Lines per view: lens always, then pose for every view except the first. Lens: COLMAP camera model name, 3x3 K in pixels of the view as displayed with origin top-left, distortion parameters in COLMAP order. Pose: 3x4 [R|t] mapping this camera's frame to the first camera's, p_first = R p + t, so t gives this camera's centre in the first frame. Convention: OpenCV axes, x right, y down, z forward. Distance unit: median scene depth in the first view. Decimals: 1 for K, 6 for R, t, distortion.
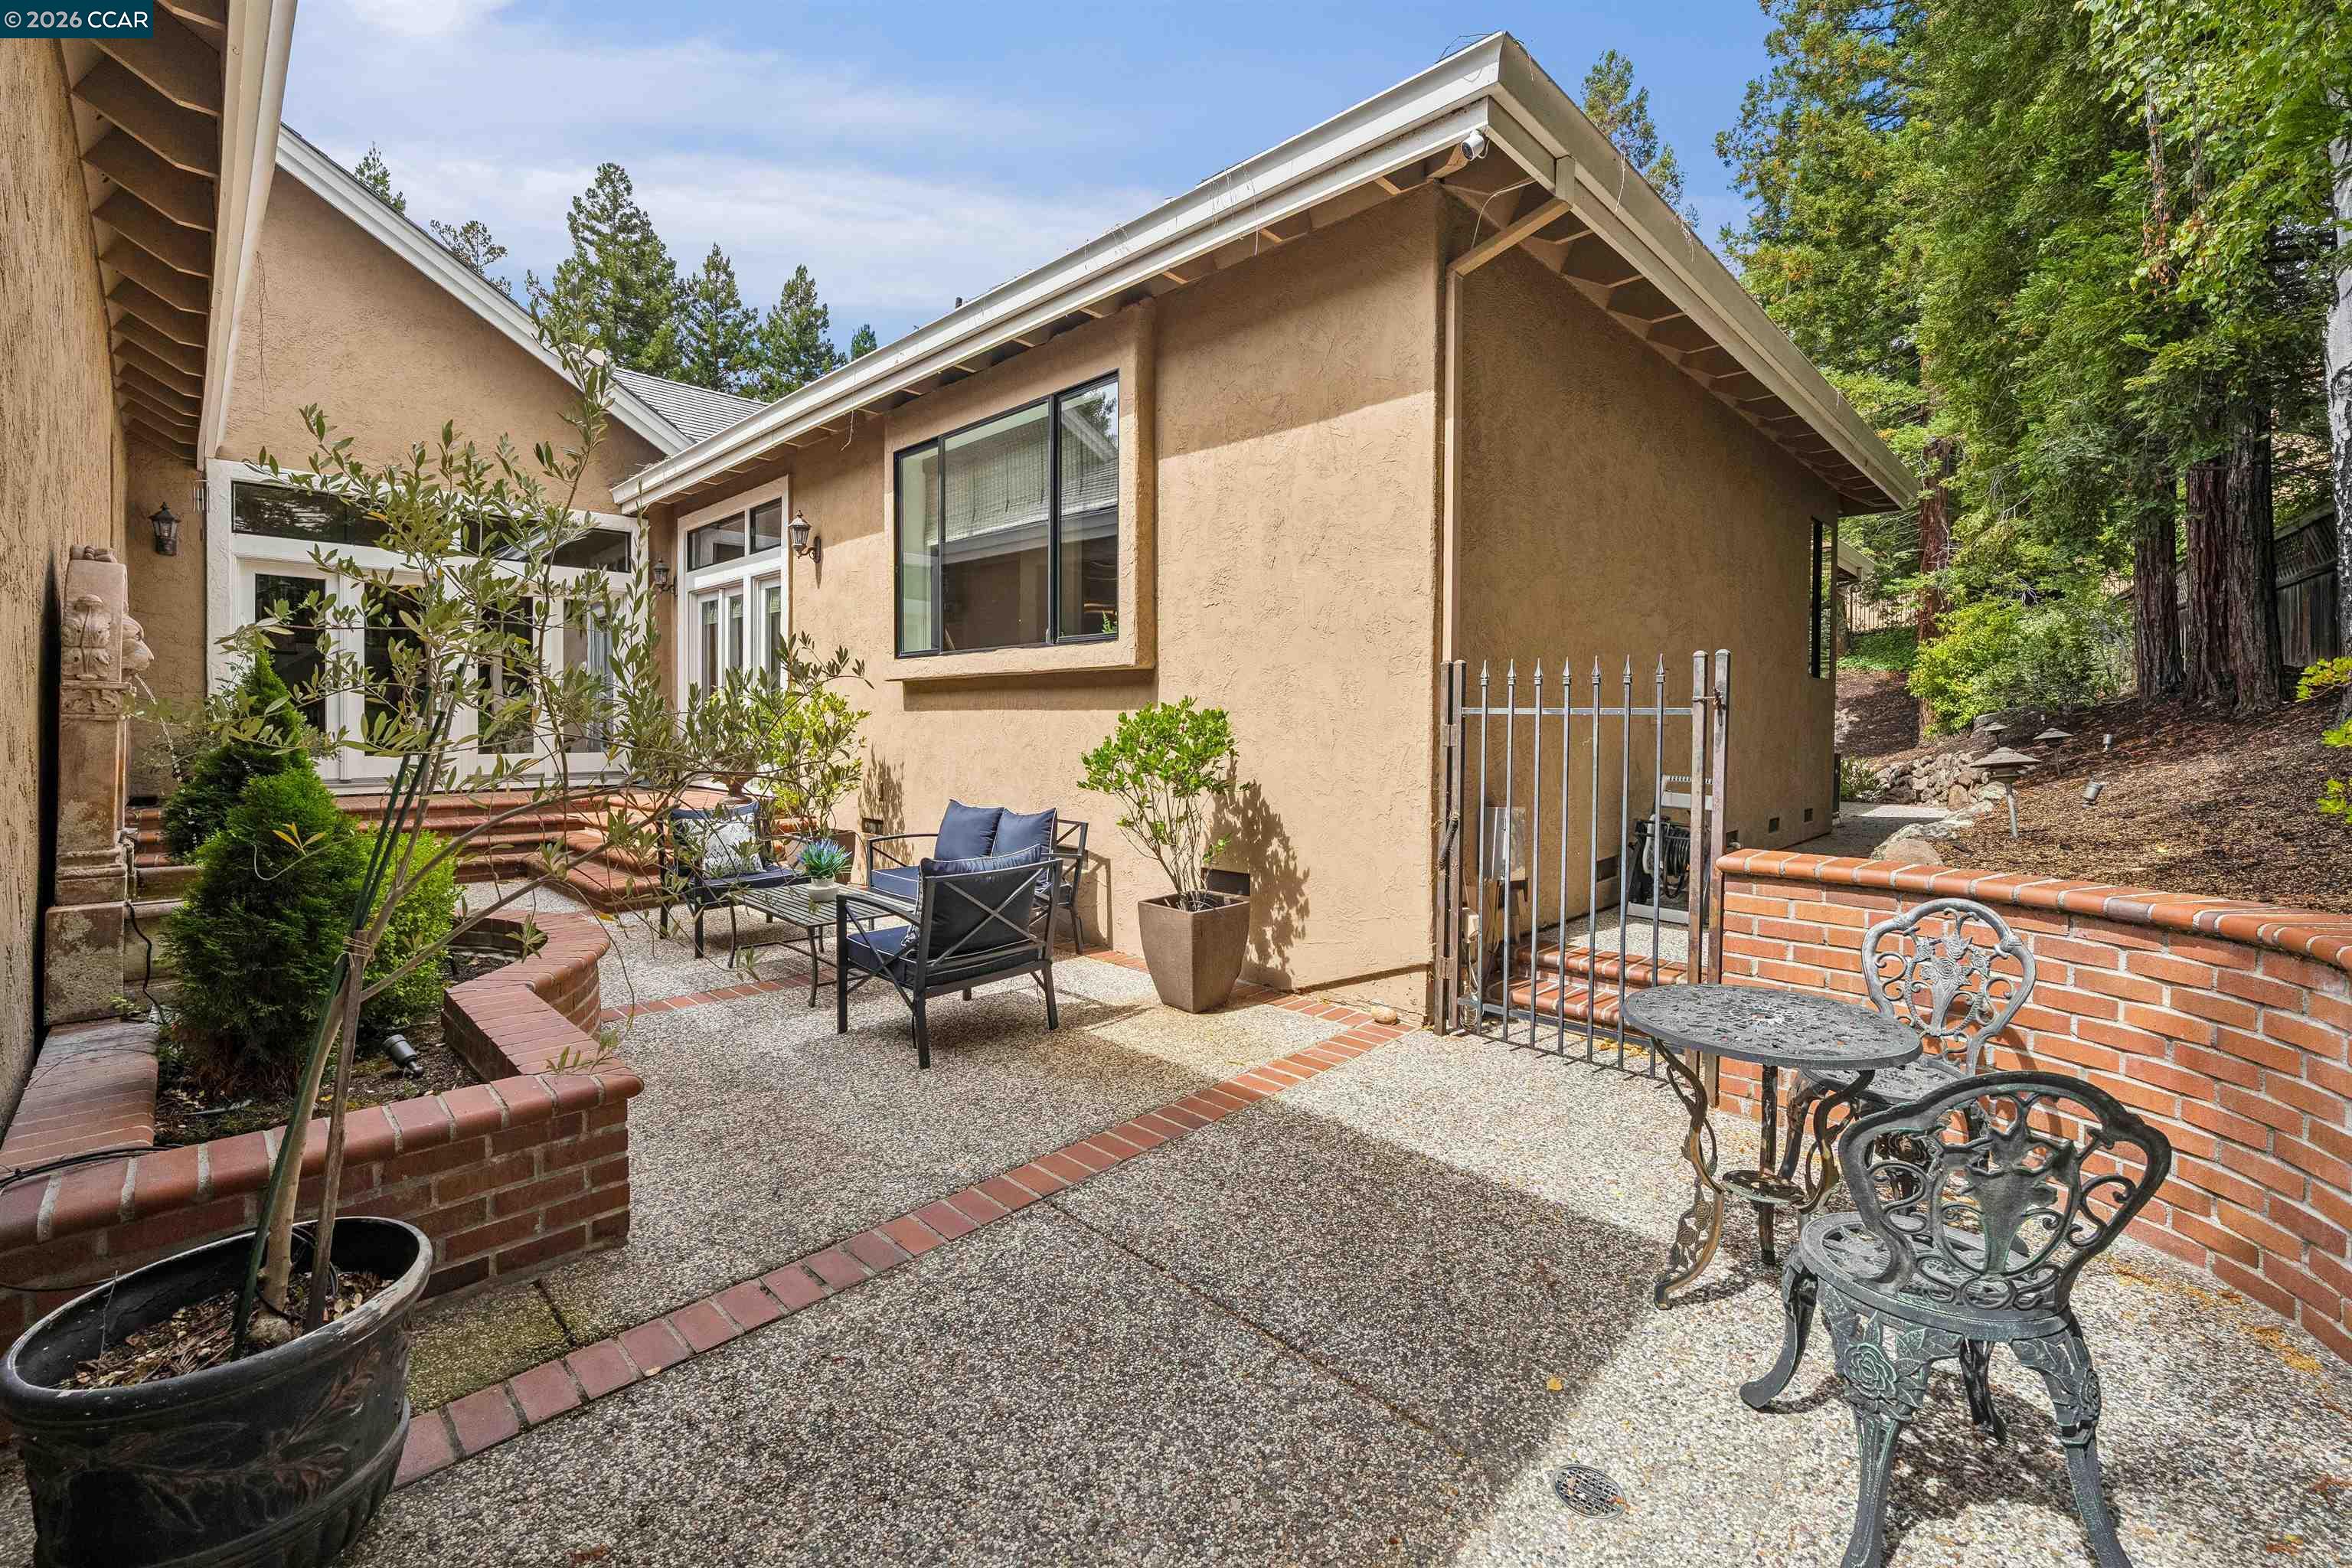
lens RADIAL K [[981.7, 0, 1159.9], [0, 981.7, 729.7], [0, 0, 1]] dist [0.001565, 0.000122]
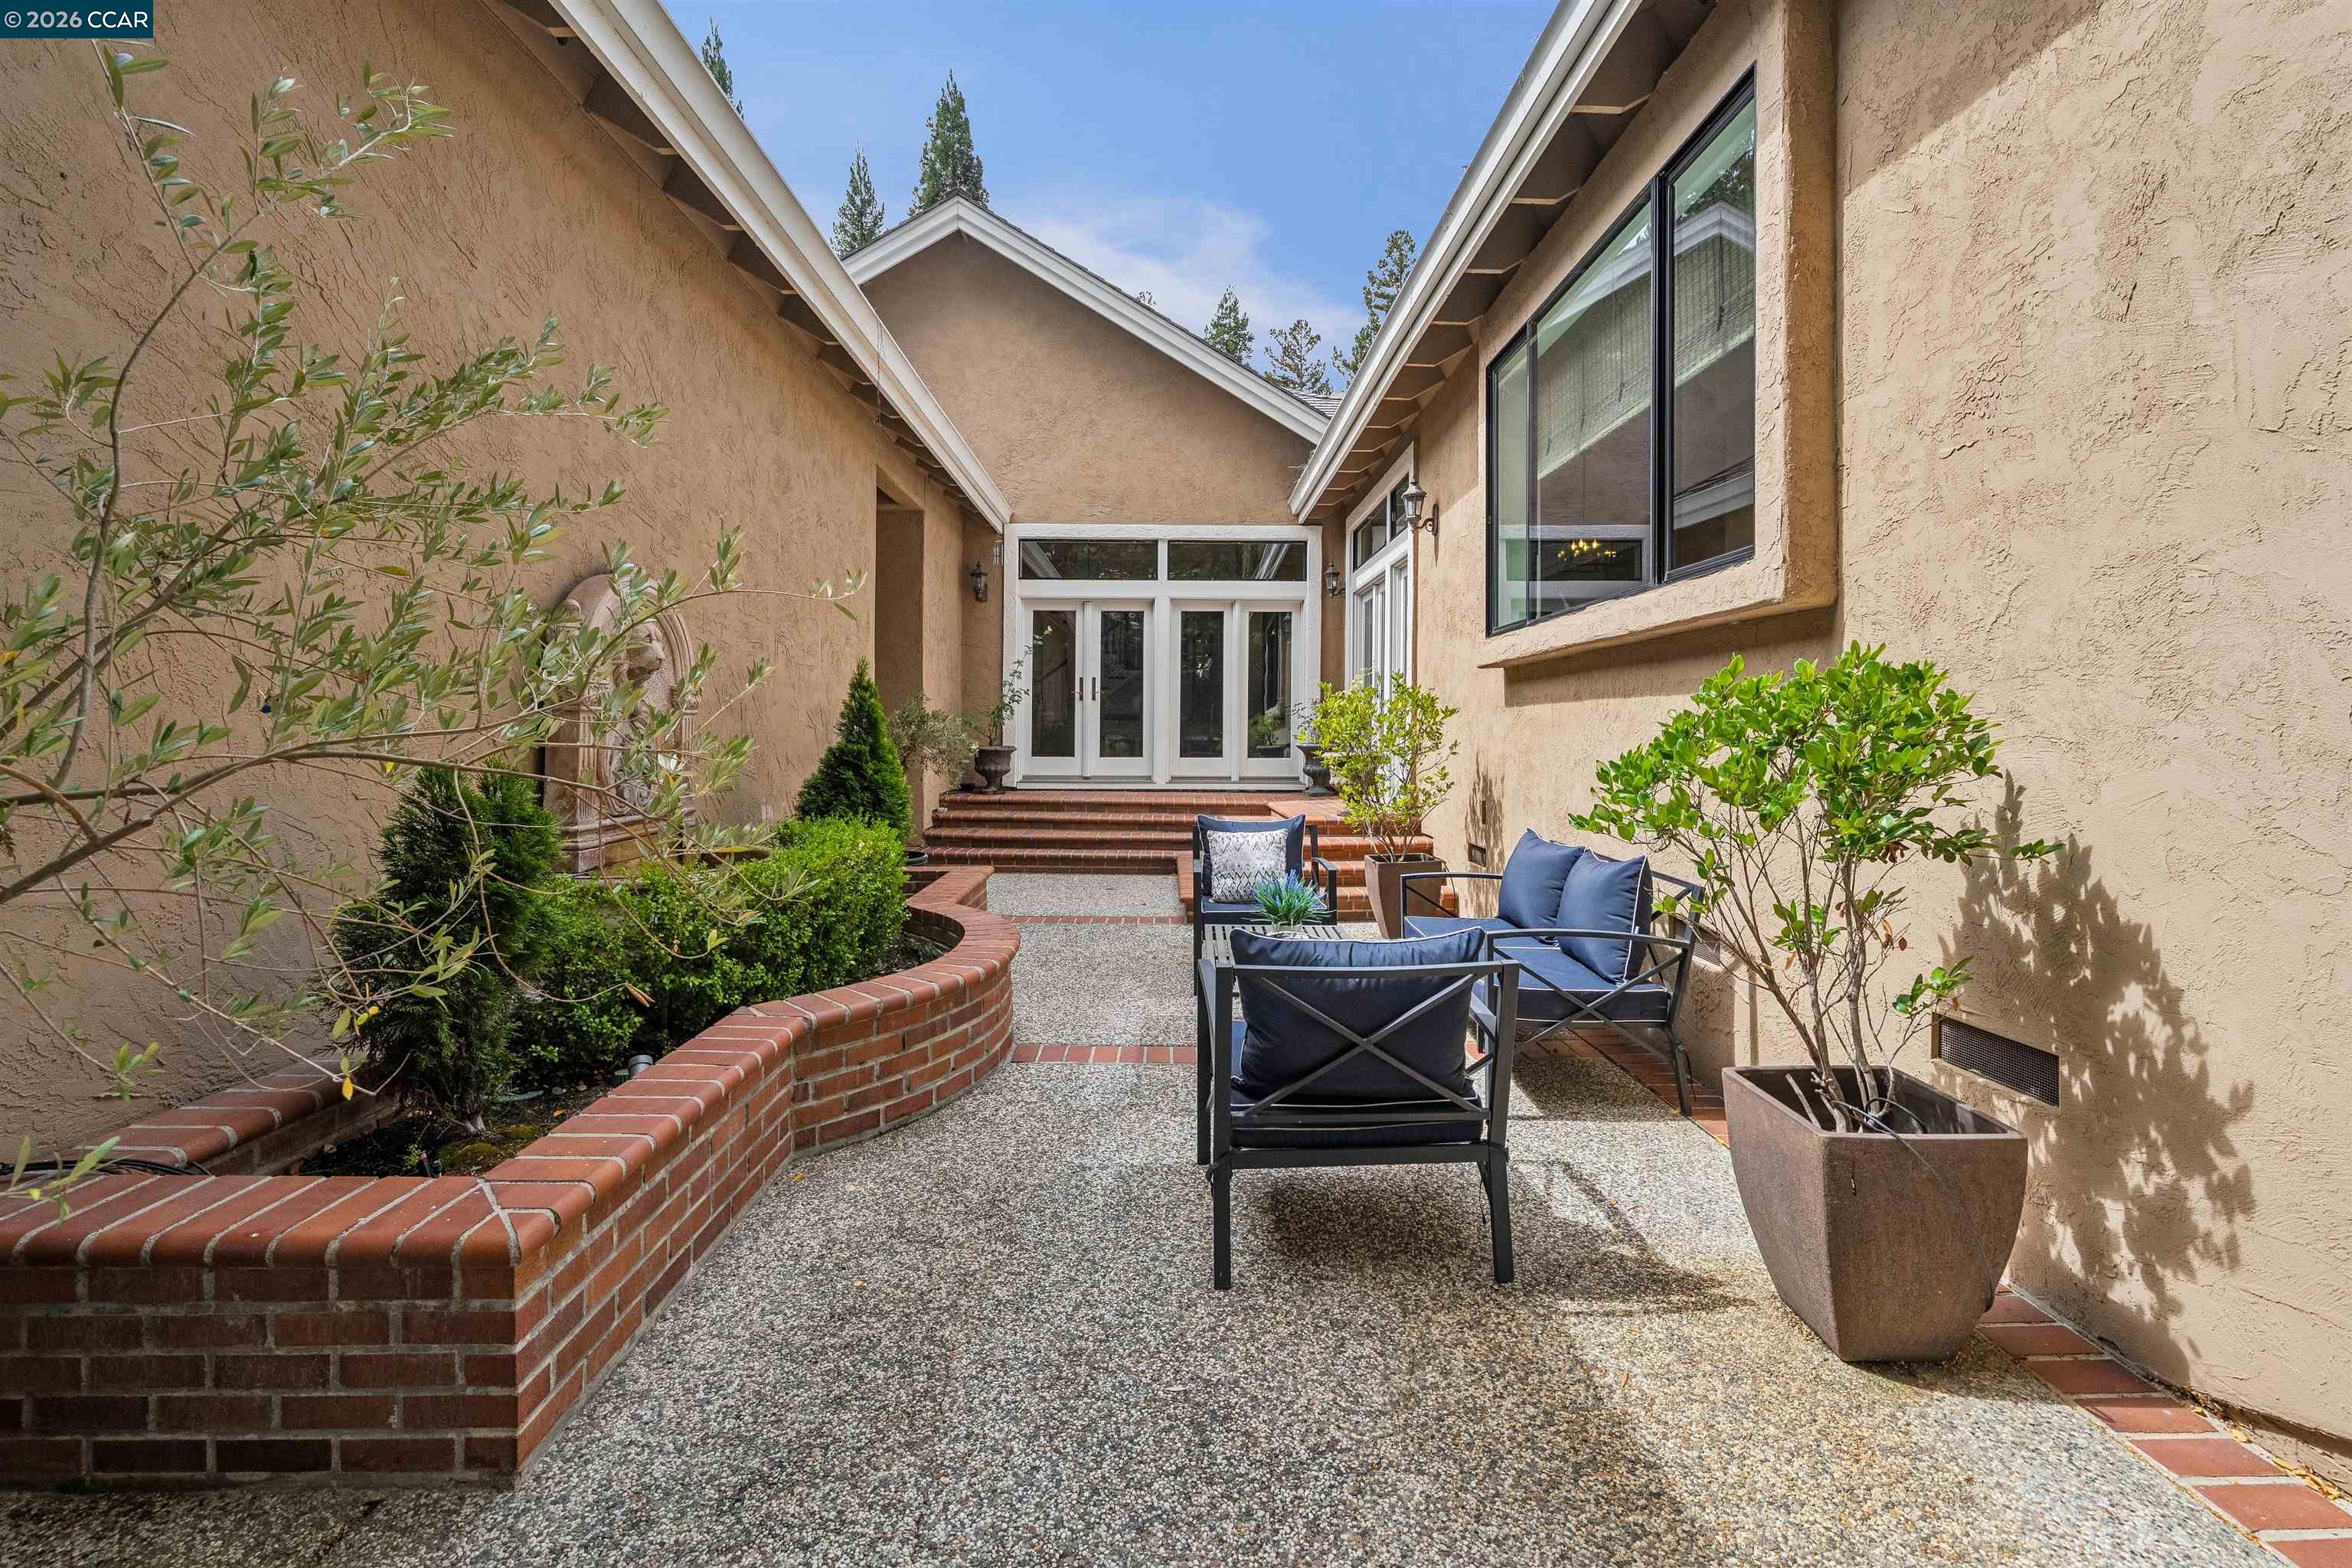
lens RADIAL K [[954.0, 0, 1171.4], [0, 954.0, 734.4], [0, 0, 1]] dist [-0.004880, 0.000612]
pose [[0.712221, -0.000540, -0.701955, 0.105320], [-0.006433, 0.999953, -0.007297, 0.013444], [0.701925, 0.009713, 0.712184, 0.431641]]
